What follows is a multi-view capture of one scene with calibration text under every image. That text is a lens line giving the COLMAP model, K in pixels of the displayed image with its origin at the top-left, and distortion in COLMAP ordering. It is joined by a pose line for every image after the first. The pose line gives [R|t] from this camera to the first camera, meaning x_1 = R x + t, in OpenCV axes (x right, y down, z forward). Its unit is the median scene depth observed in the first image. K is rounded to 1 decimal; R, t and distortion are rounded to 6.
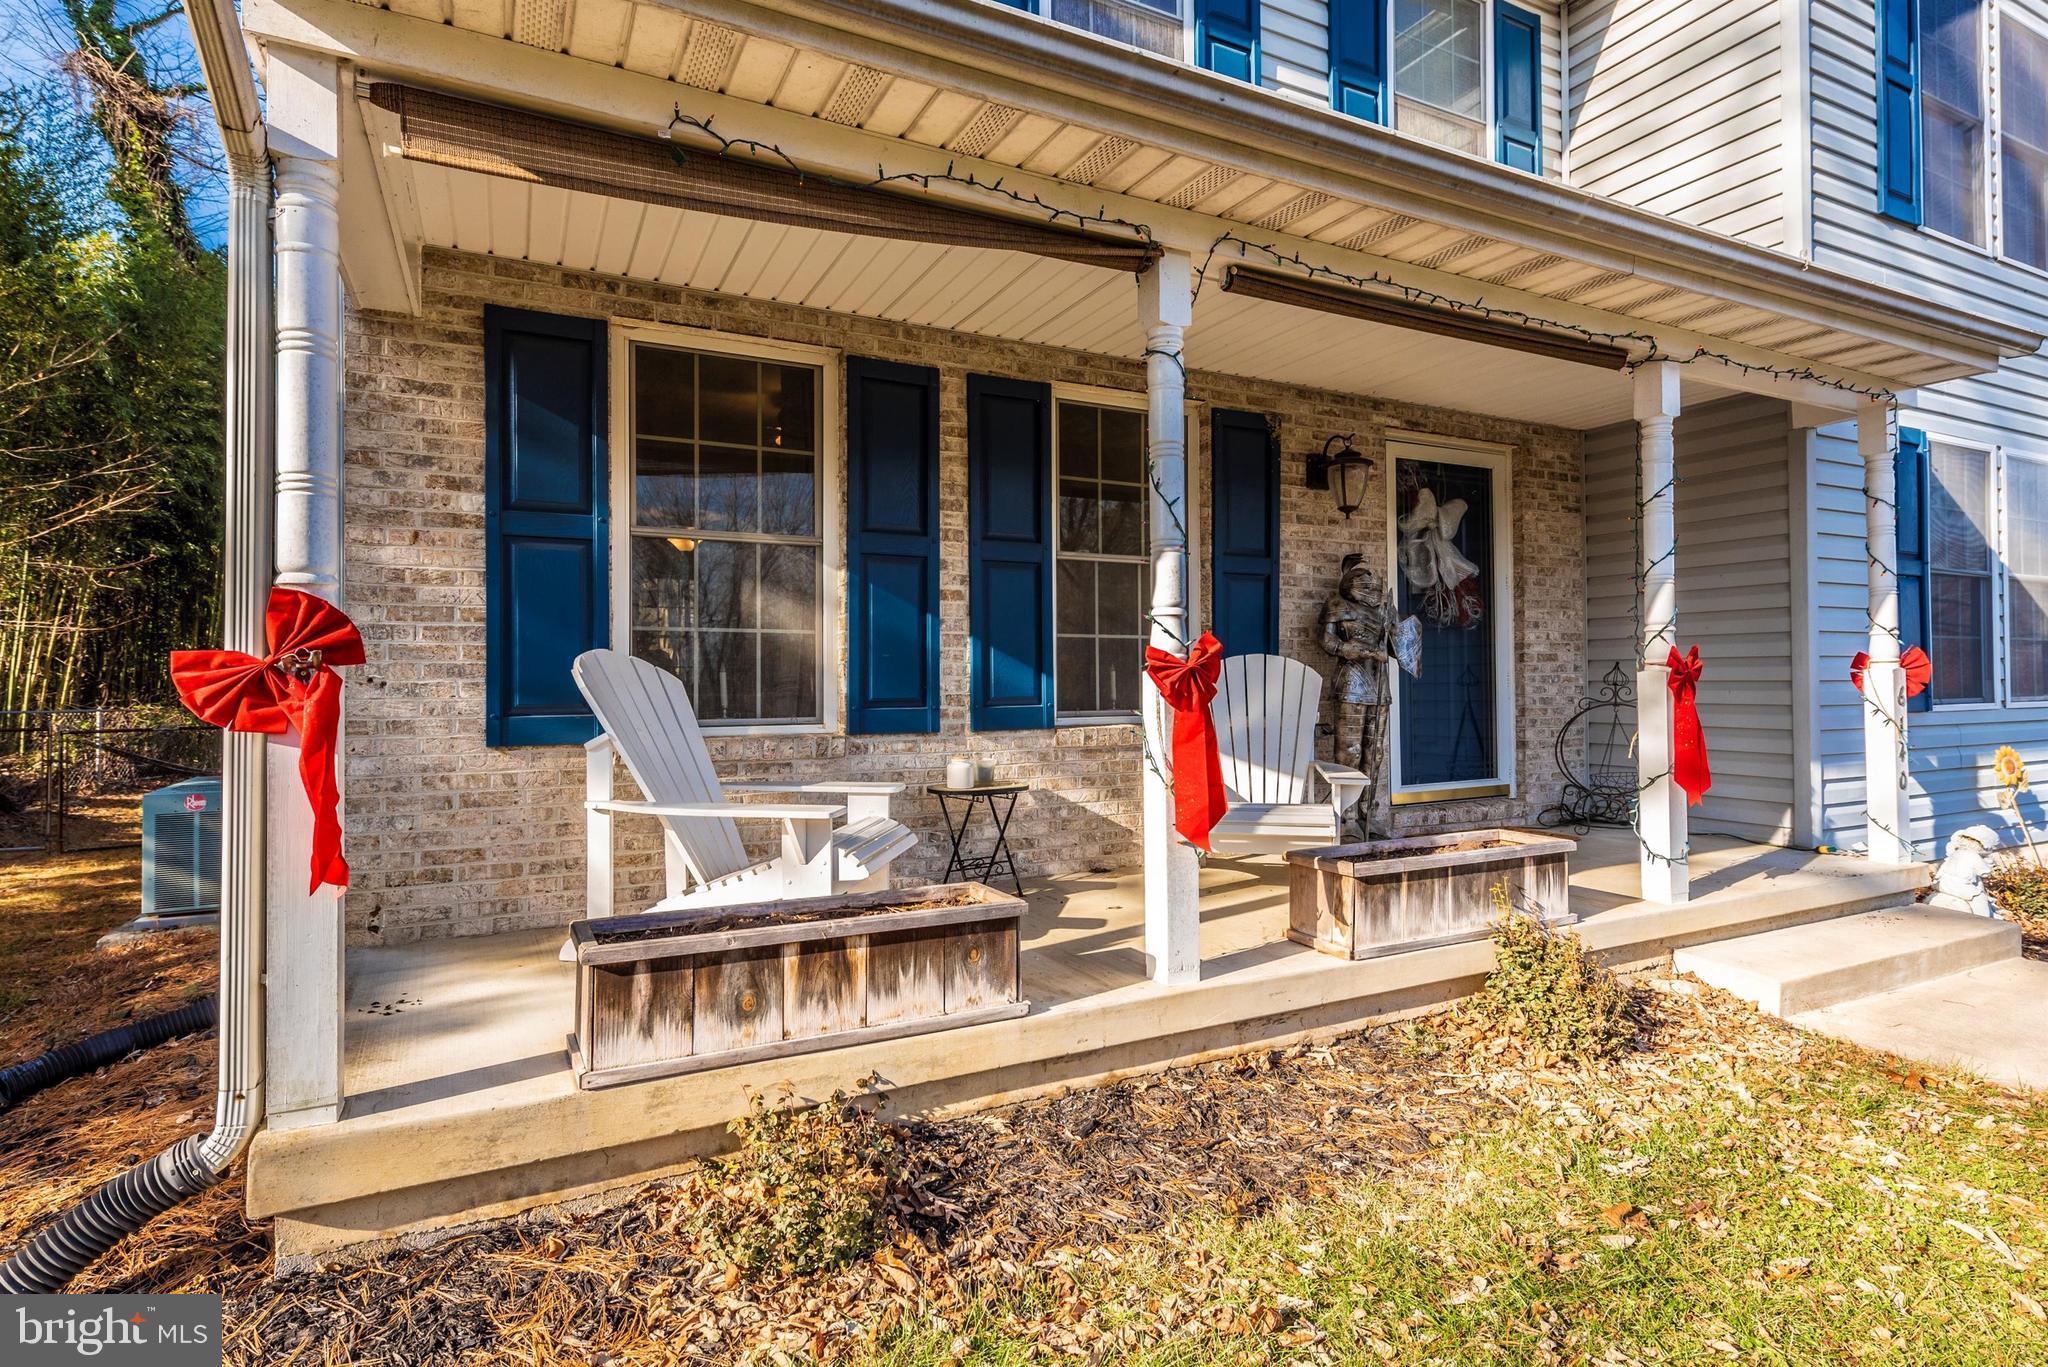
lens RADIAL K [[1023.5, 0, 1037.9], [0, 1023.5, 667.1], [0, 0, 1]] dist [0.006740, 0.000594]
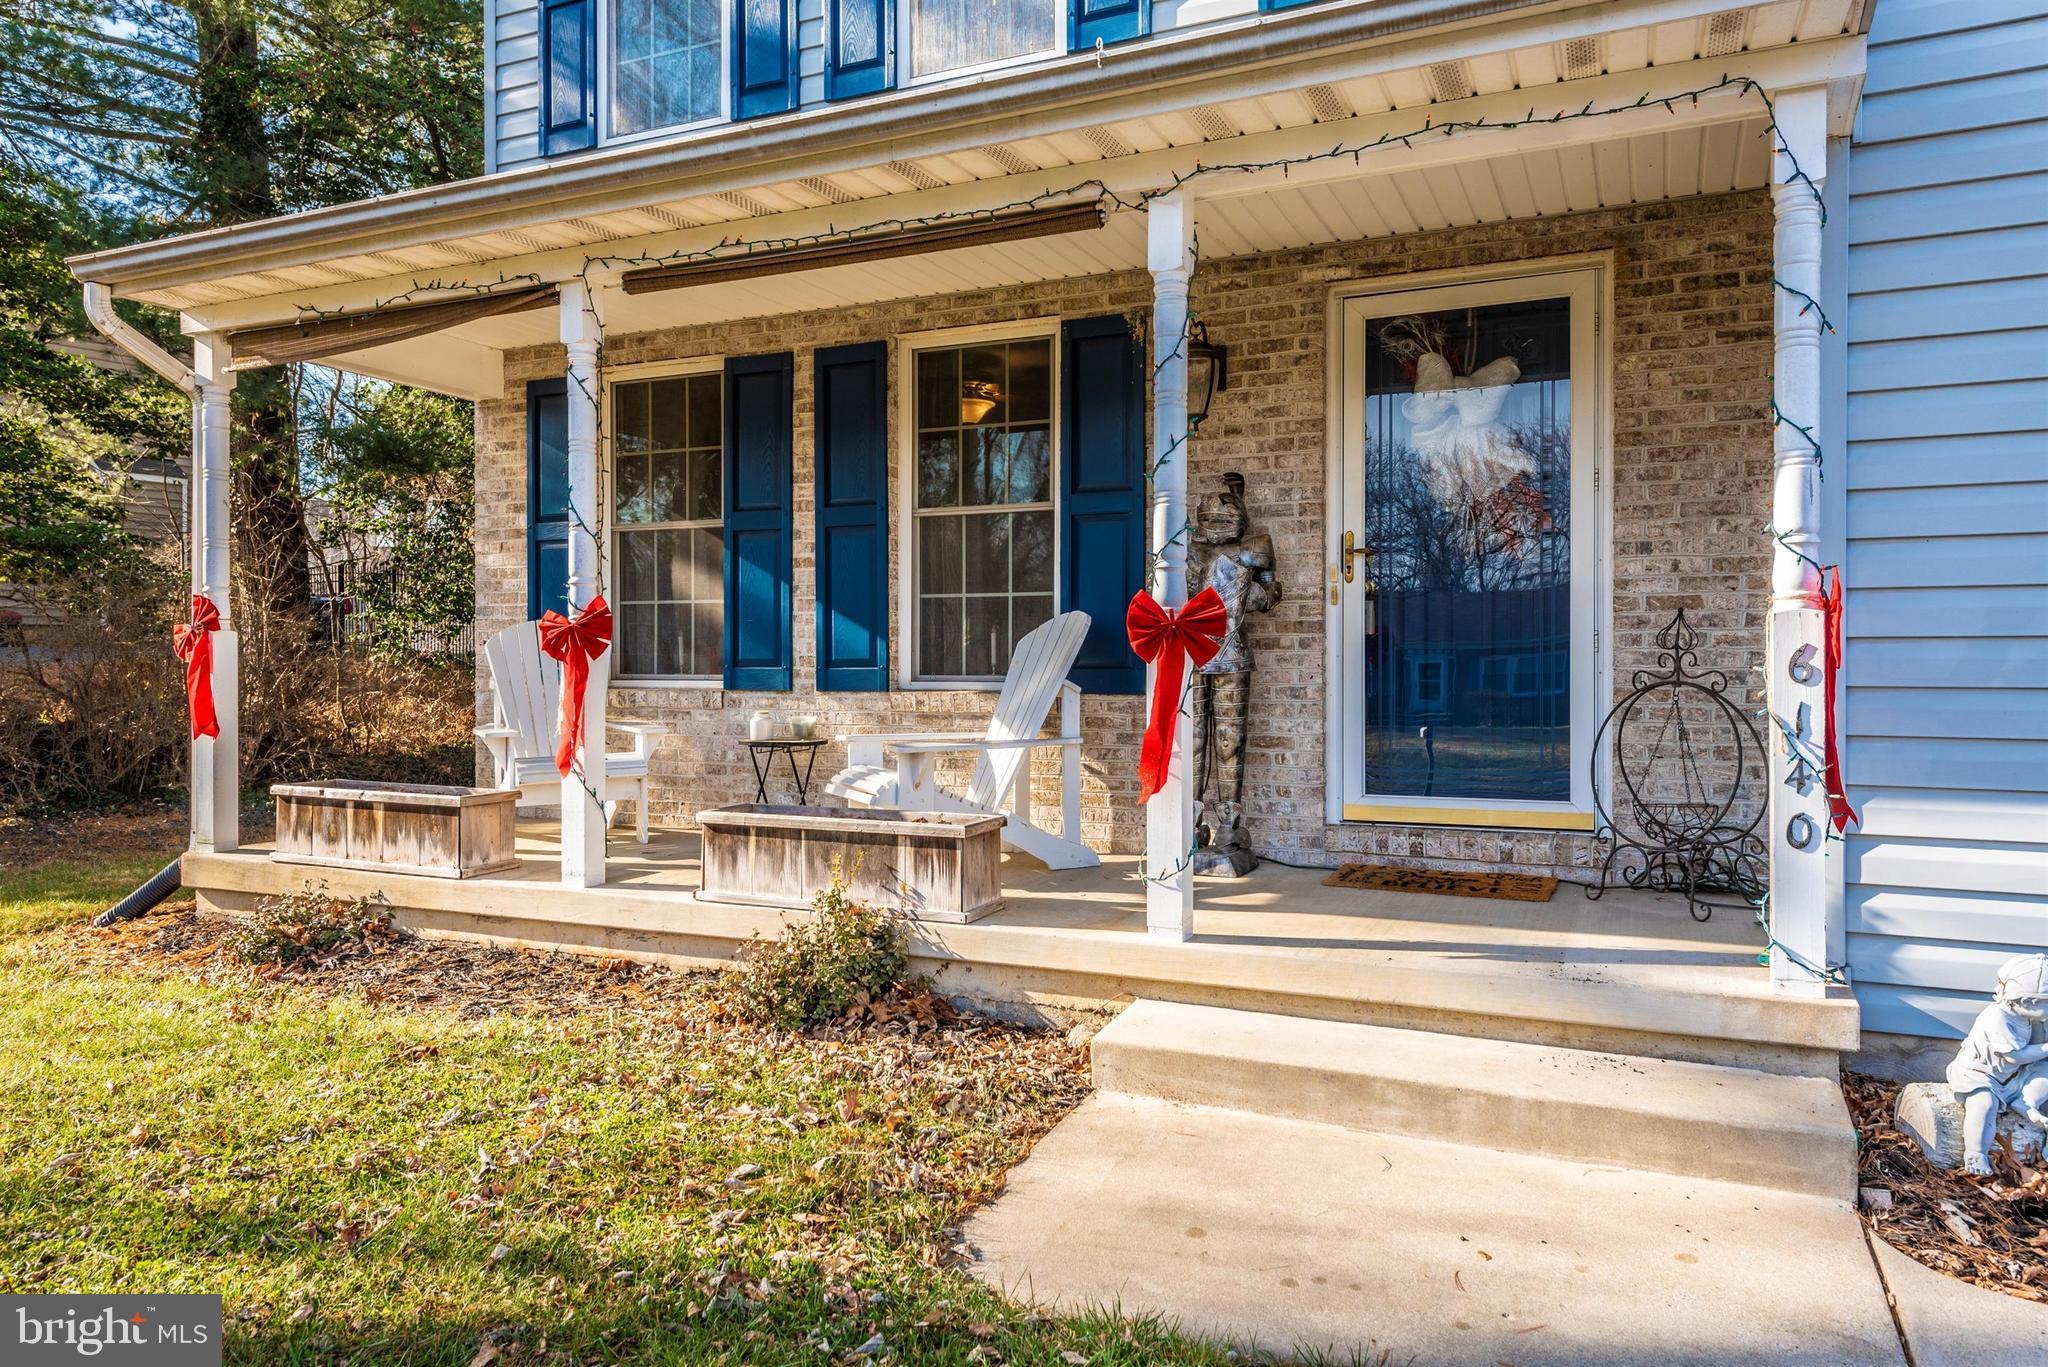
lens RADIAL K [[1483.6, 0, 1019.8], [0, 1483.6, 696.9], [0, 0, 1]] dist [0.021996, -0.000018]
pose [[0.585372, 0.024806, -0.810385, 1.407177], [0.006414, 0.999359, 0.035224, 0.017615], [0.810740, -0.025817, 0.584837, 0.296009]]
